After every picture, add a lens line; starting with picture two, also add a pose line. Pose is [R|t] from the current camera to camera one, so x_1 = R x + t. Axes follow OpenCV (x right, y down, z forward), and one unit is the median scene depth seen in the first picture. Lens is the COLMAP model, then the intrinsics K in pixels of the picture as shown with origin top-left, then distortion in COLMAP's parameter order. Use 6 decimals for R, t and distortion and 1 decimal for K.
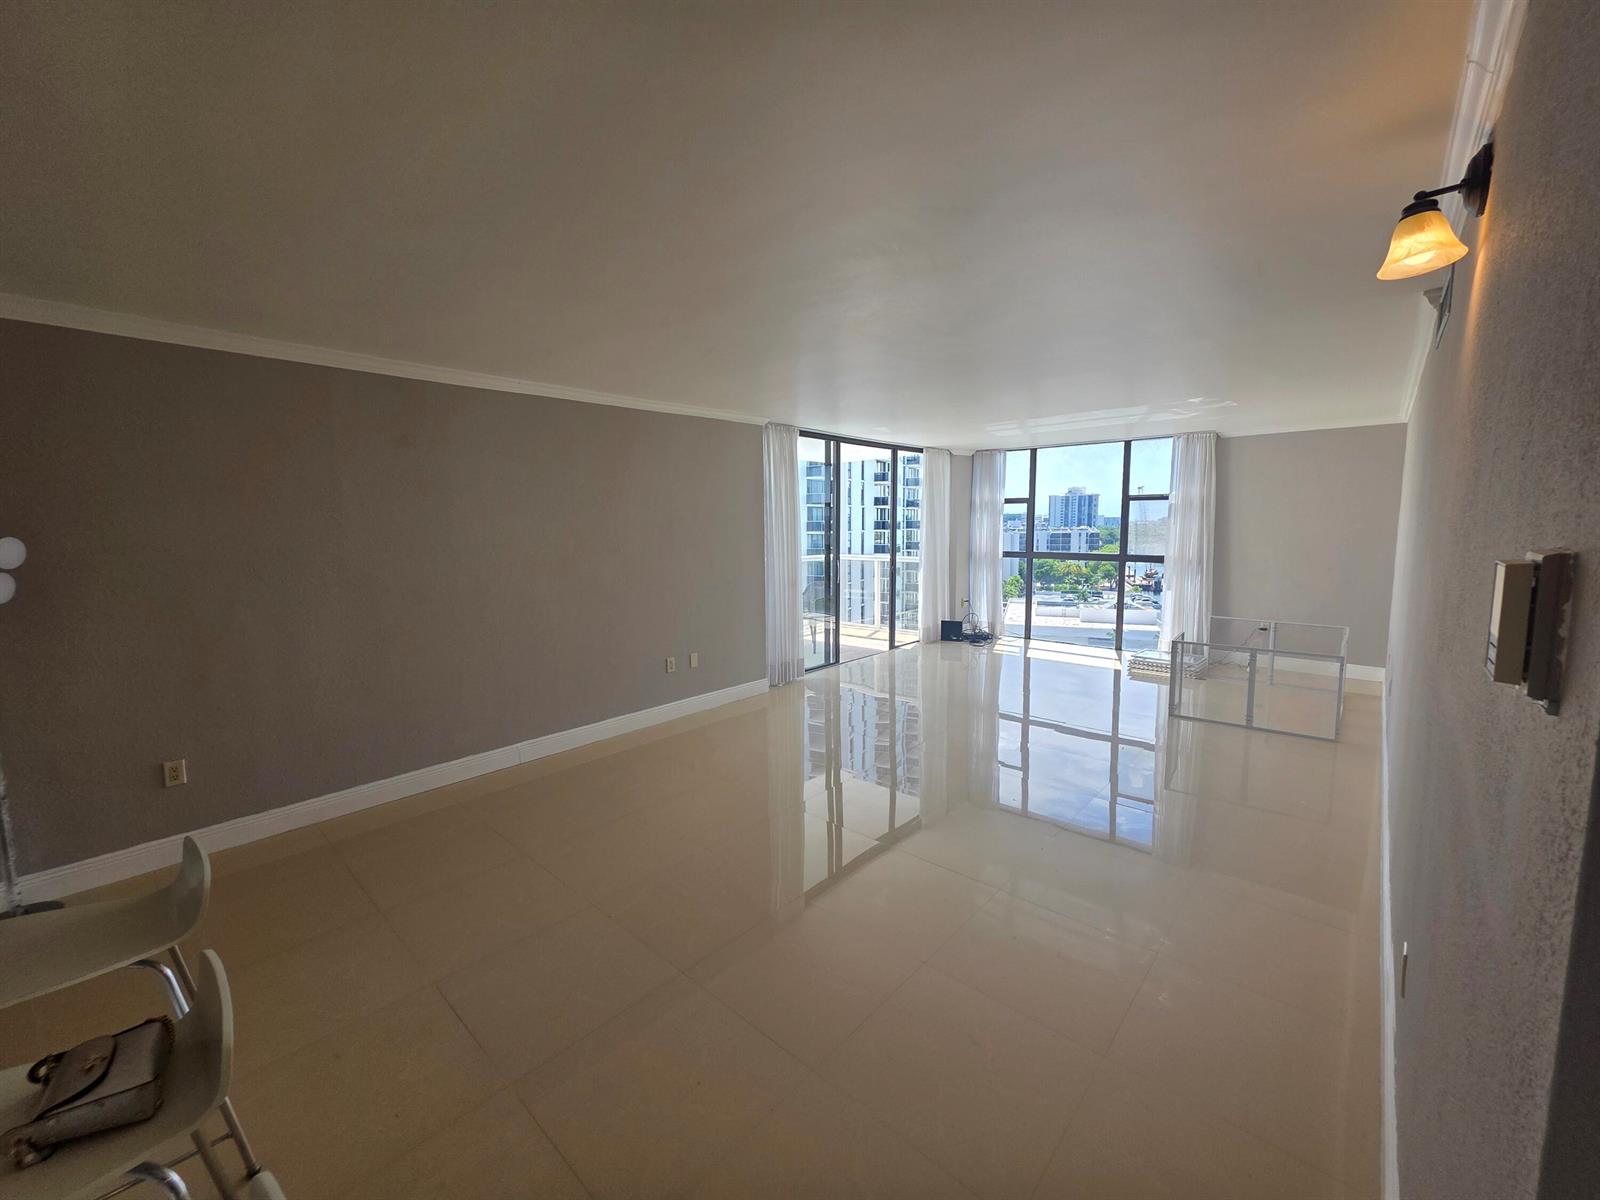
lens RADIAL K [[640.7, 0, 805.2], [0, 640.7, 596.1], [0, 0, 1]] dist [-0.000384, 0.000024]
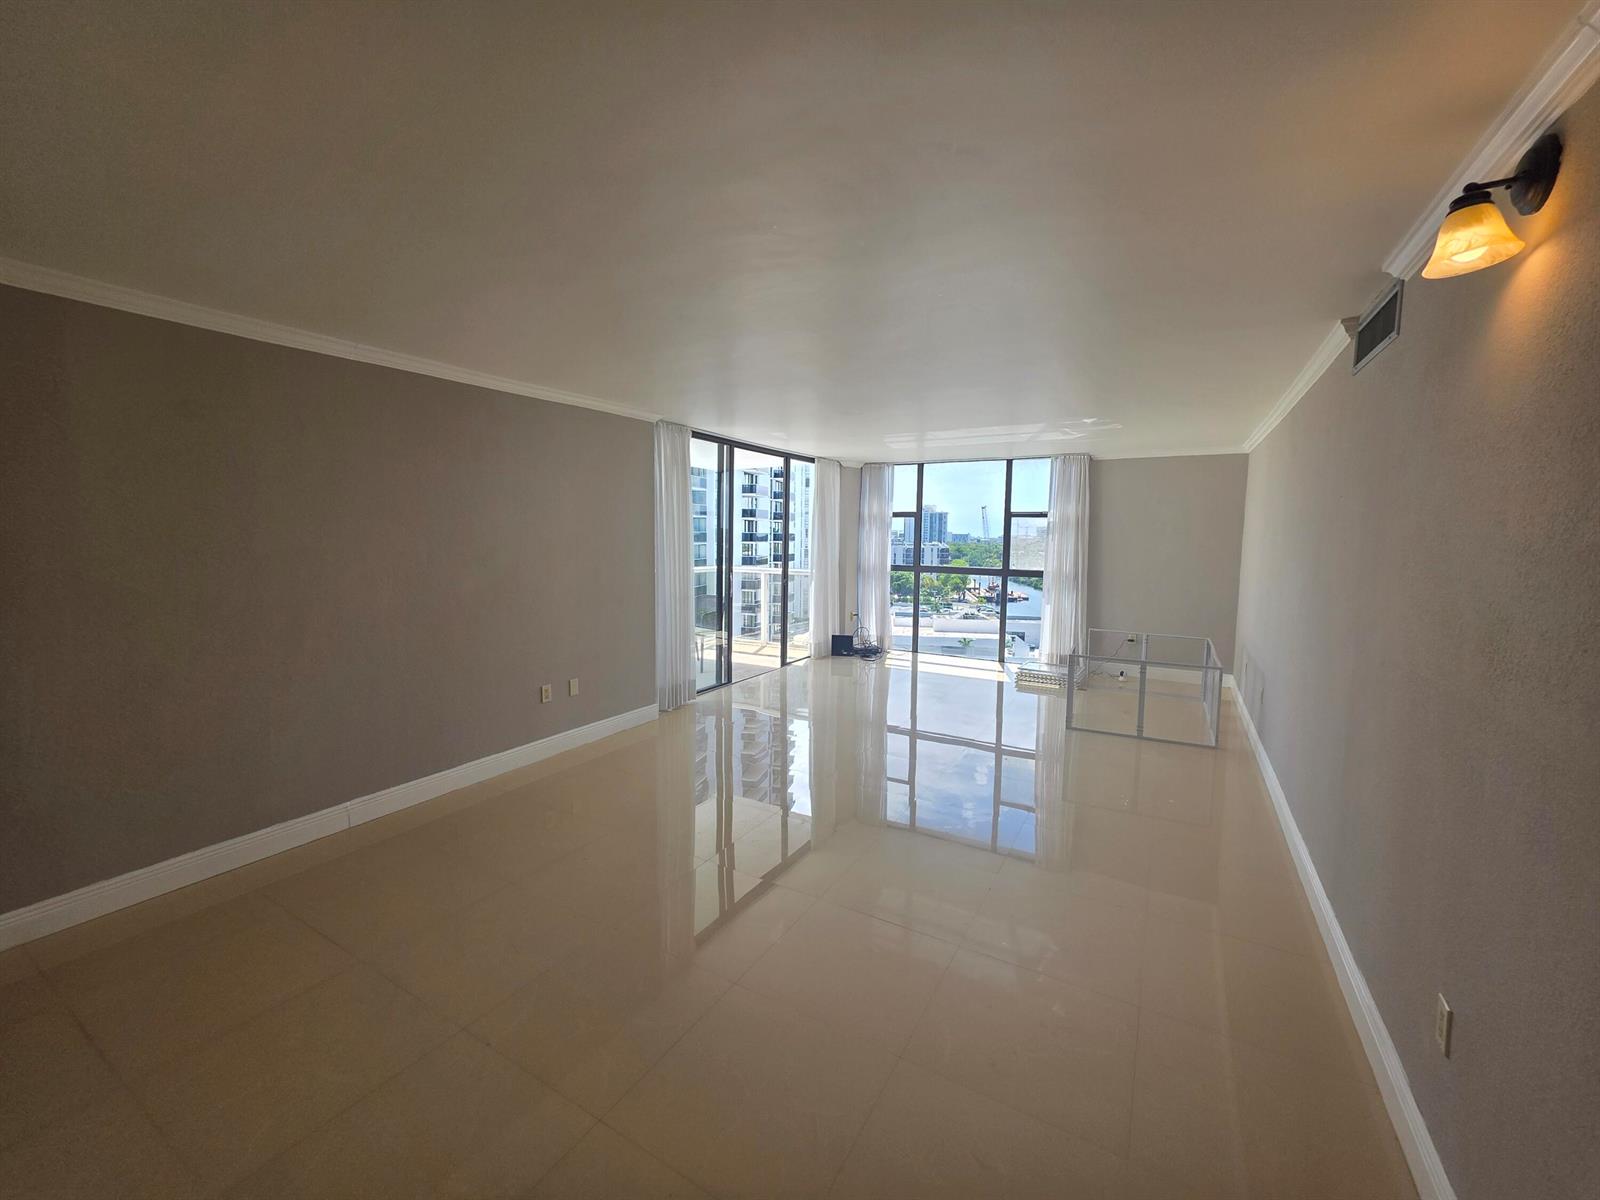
lens RADIAL K [[640.8, 0, 802.7], [0, 640.8, 594.4], [0, 0, 1]] dist [0.000845, 0.000128]
pose [[0.978785, 0.001462, 0.204882, -0.035030], [0.002811, 0.999785, -0.020567, -0.004424], [-0.204868, 0.020706, 0.978570, 0.061649]]
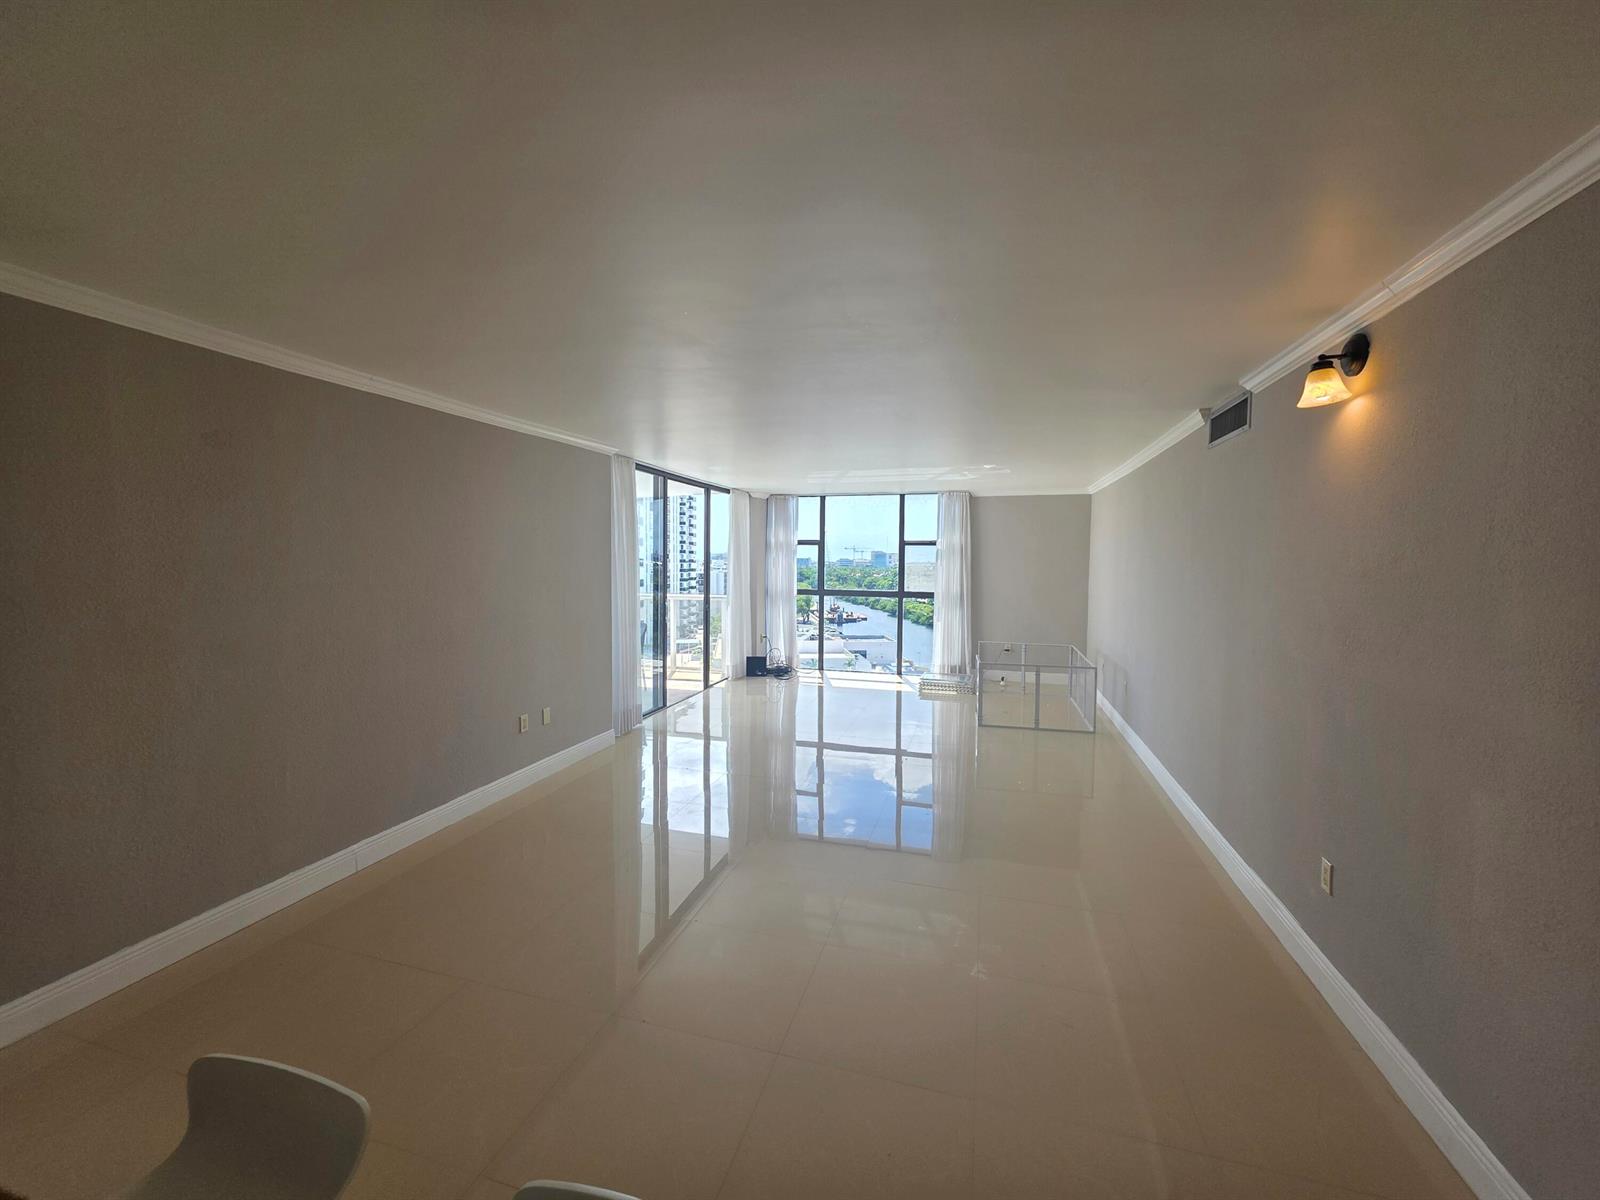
lens RADIAL K [[640.7, 0, 805.2], [0, 640.7, 596.1], [0, 0, 1]] dist [-0.000384, 0.000024]
pose [[0.899764, -0.009309, 0.436277, -0.168155], [0.035058, 0.998083, -0.051006, -0.003780], [-0.434966, 0.061188, 0.898366, 0.039667]]
